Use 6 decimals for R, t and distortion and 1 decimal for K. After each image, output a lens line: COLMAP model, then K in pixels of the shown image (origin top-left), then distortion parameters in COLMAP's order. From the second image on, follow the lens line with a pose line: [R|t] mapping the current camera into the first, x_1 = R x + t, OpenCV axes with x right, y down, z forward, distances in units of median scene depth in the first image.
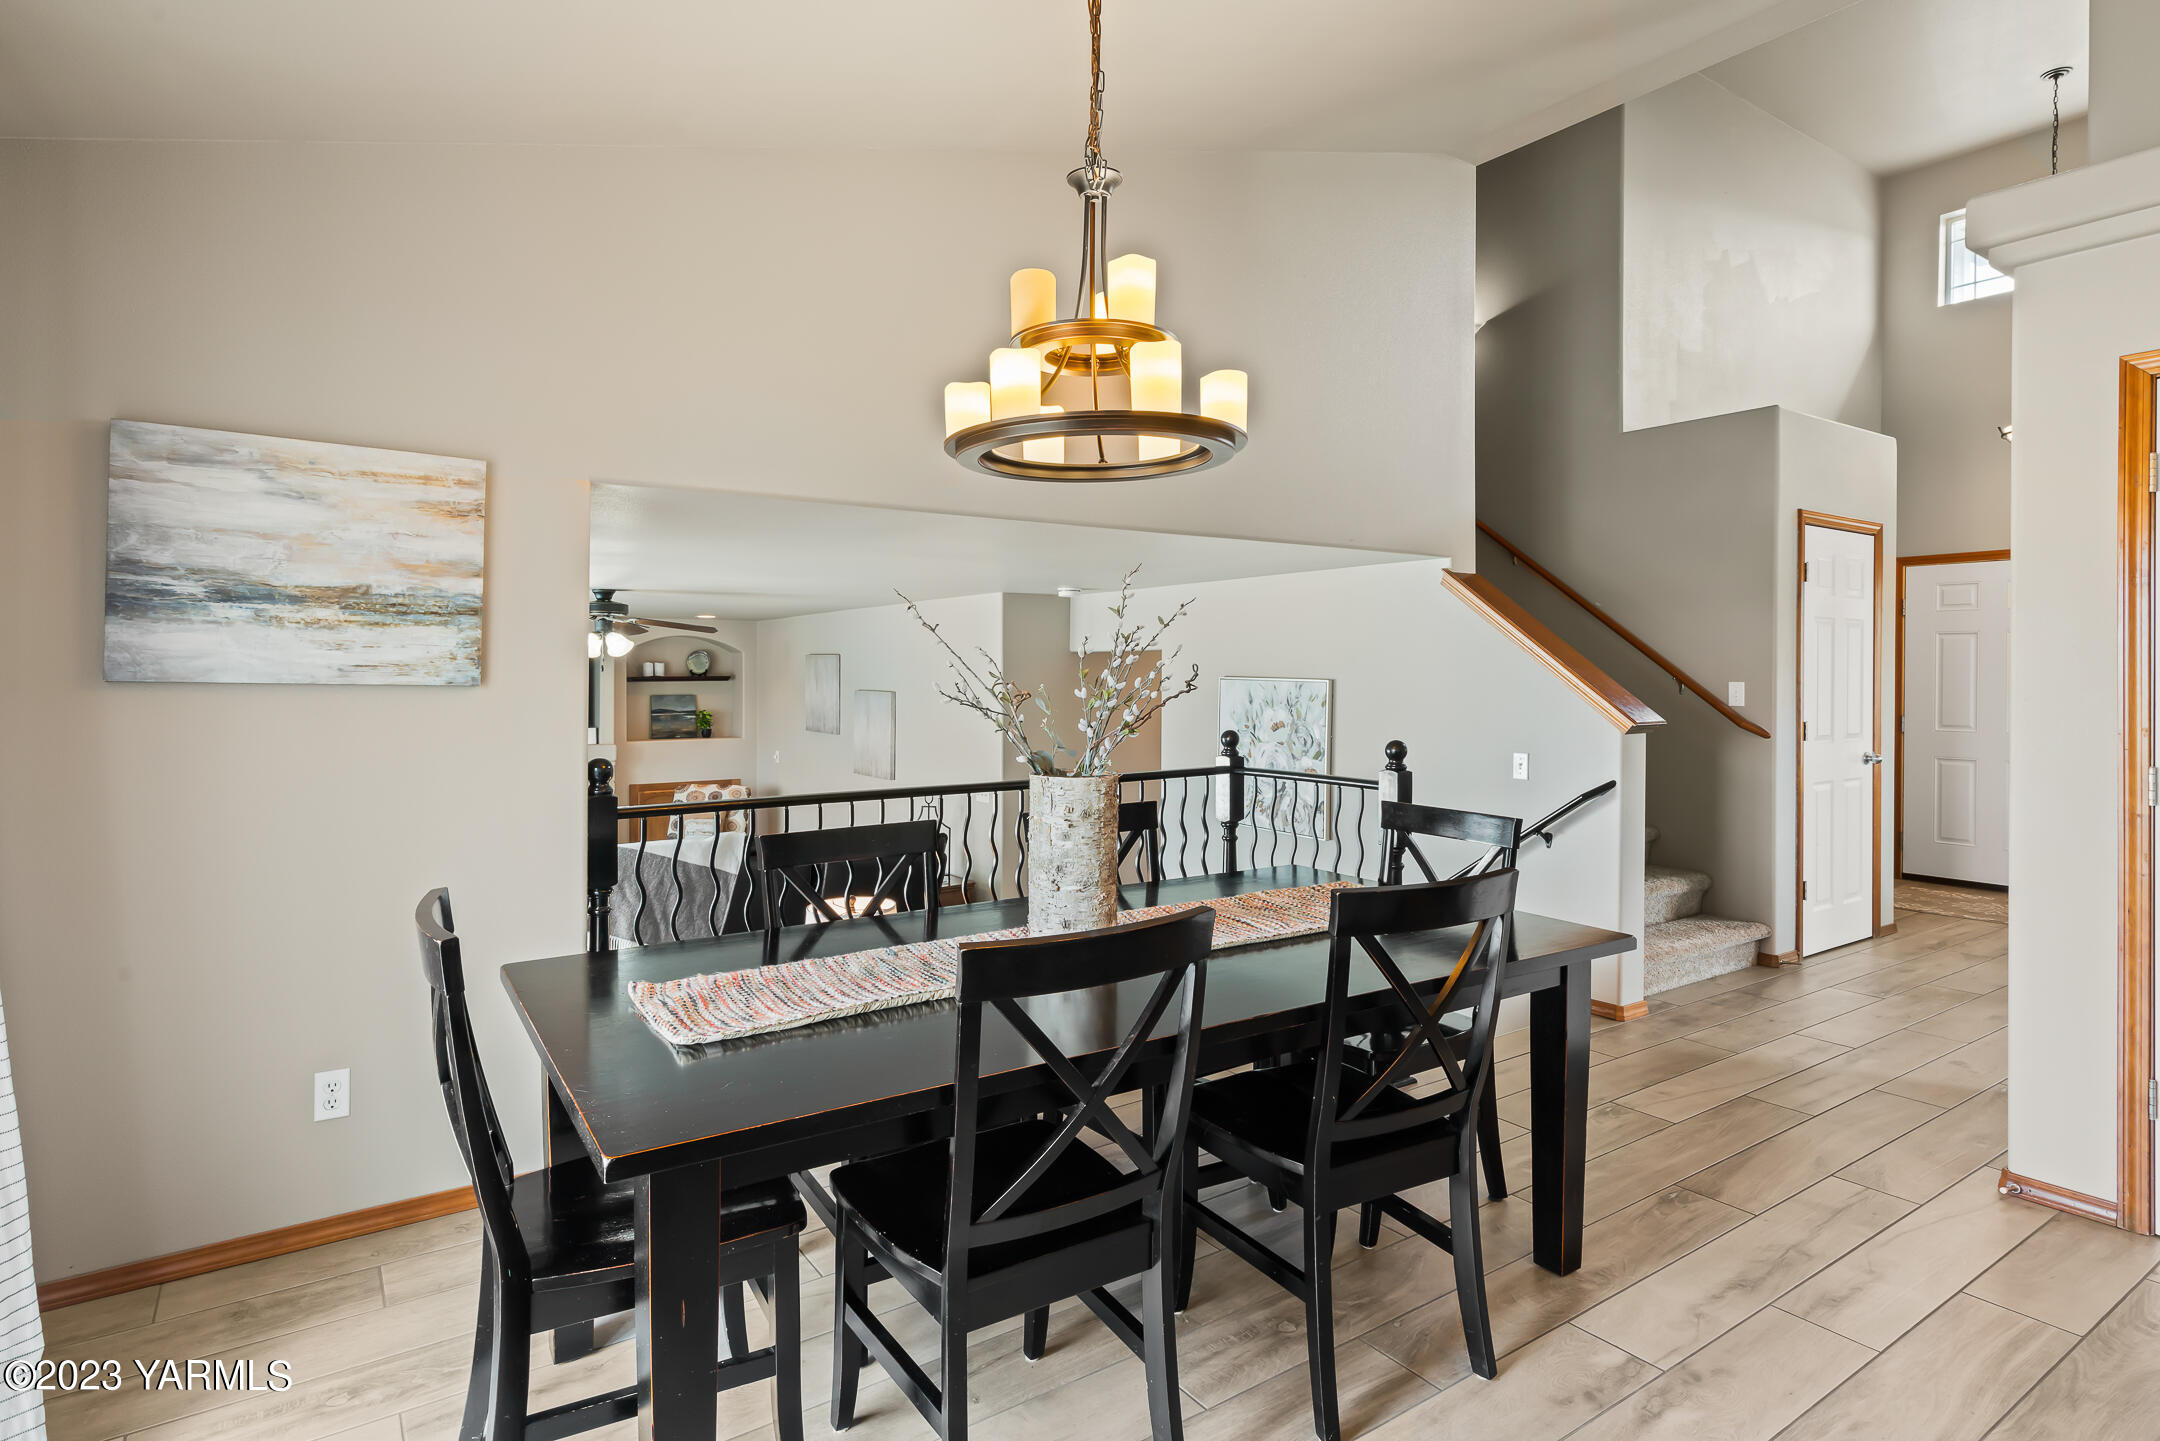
lens RADIAL K [[1125.5, 0, 1081.4], [0, 1125.5, 670.2], [0, 0, 1]] dist [0.016142, -0.000491]
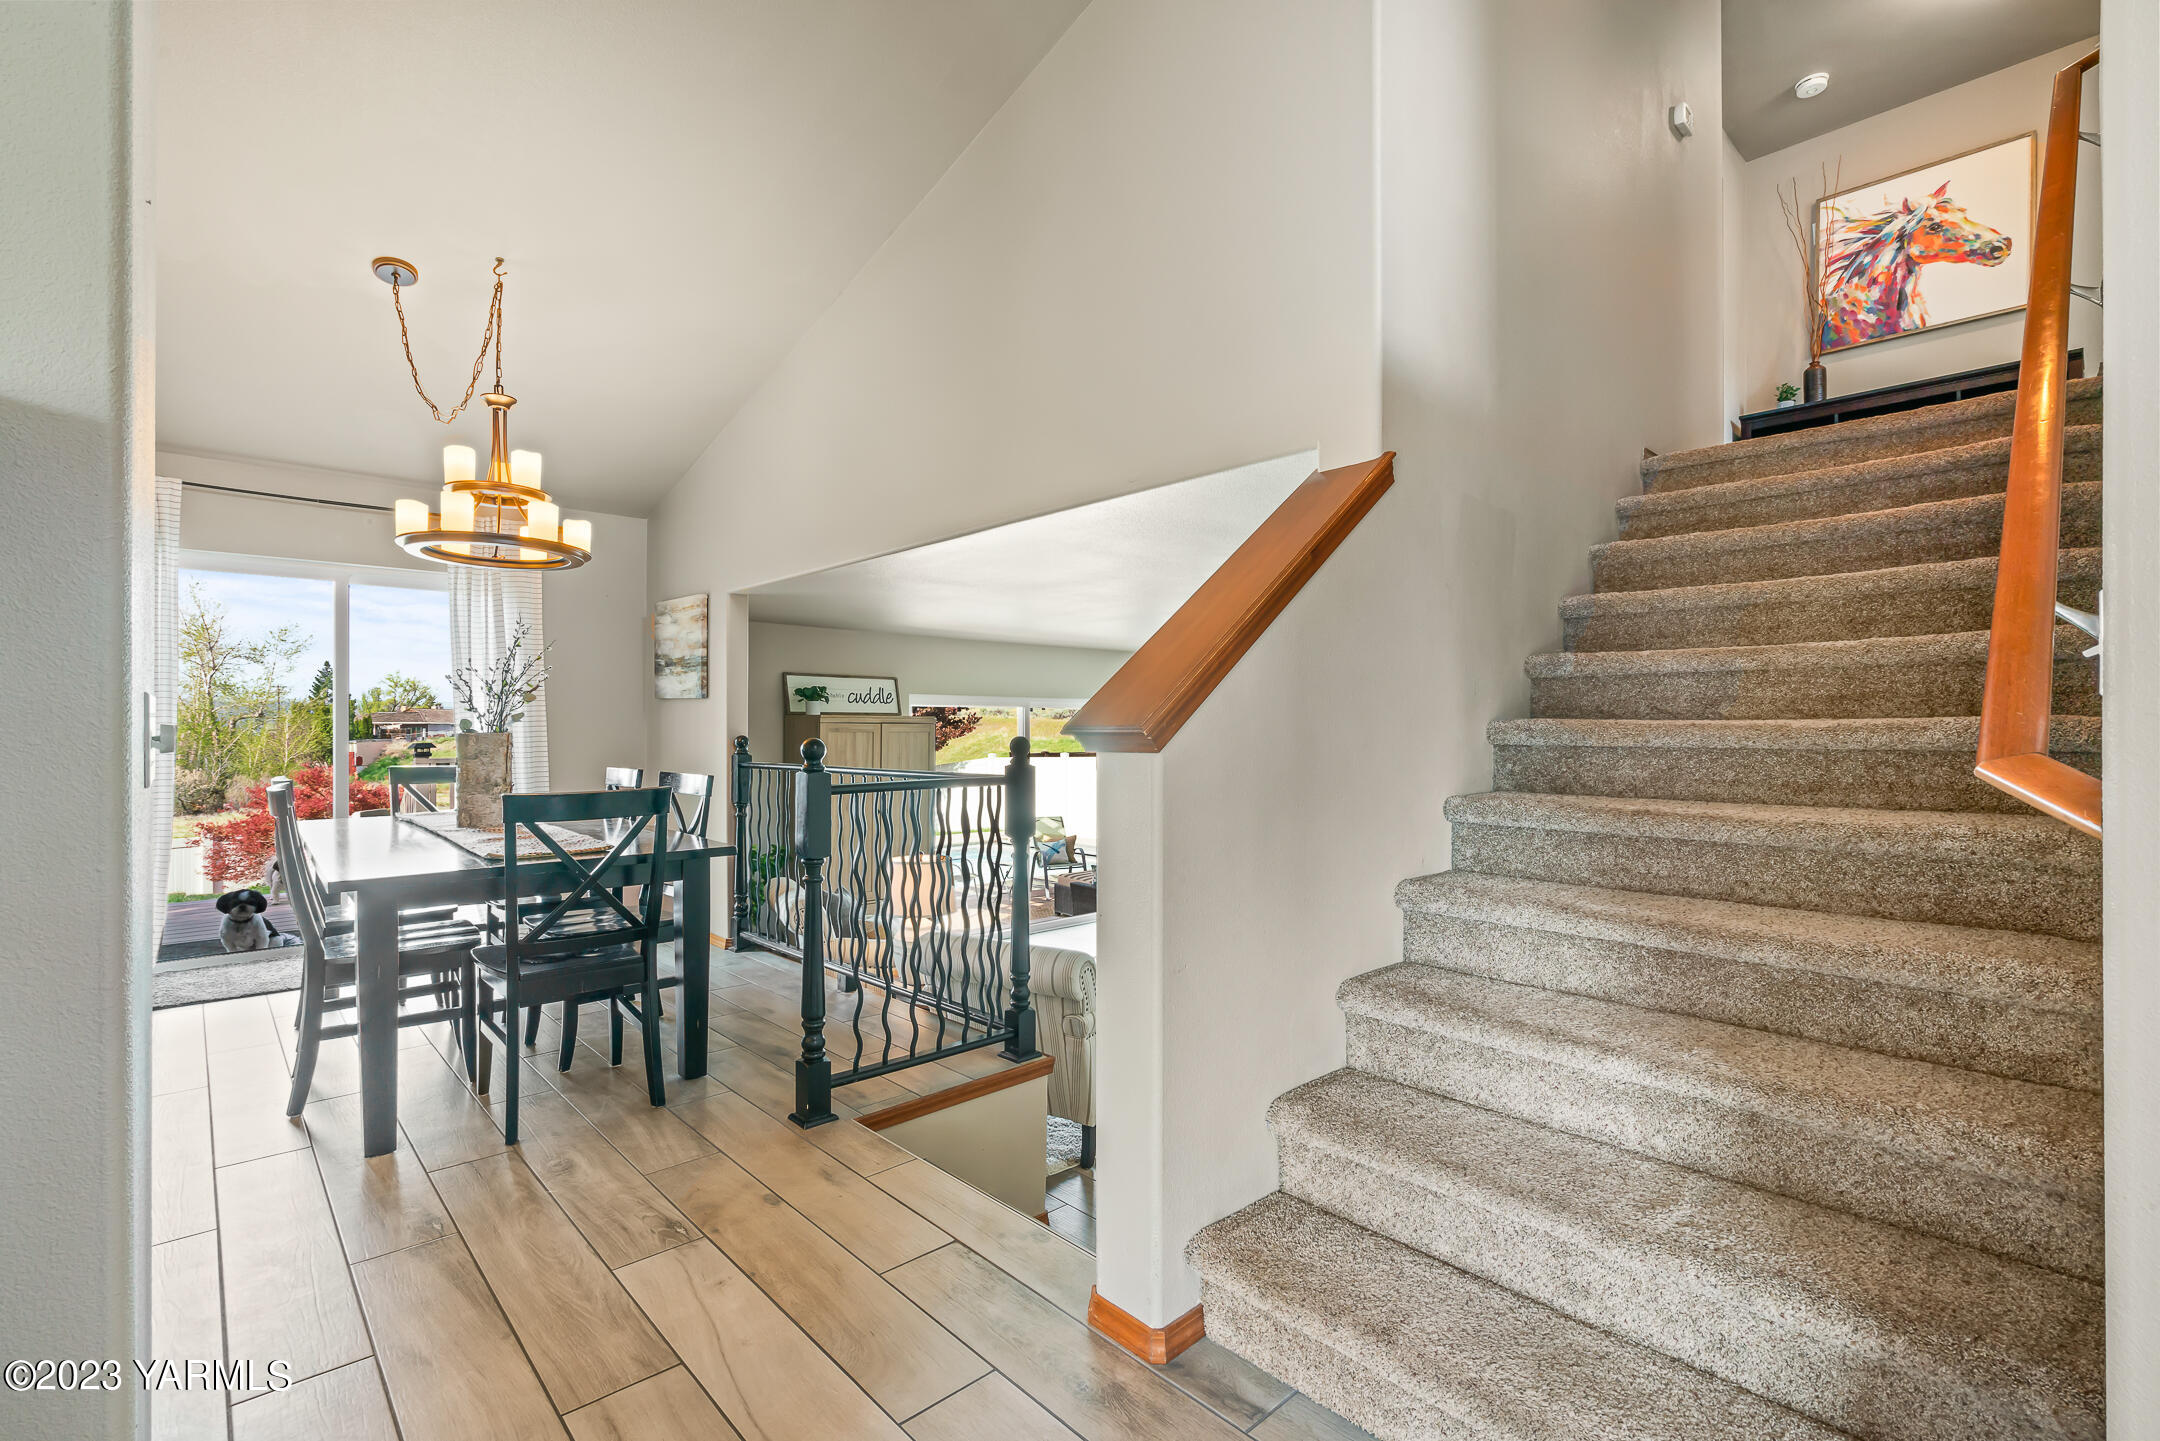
lens RADIAL K [[962.9, 0, 1058.7], [0, 962.9, 731.1], [0, 0, 1]] dist [-0.001198, 0.000088]
pose [[0.136768, 0.006833, -0.990580, 1.148457], [0.002006, 0.999972, 0.007175, 0.053305], [0.990601, -0.002968, 0.136751, 1.181065]]
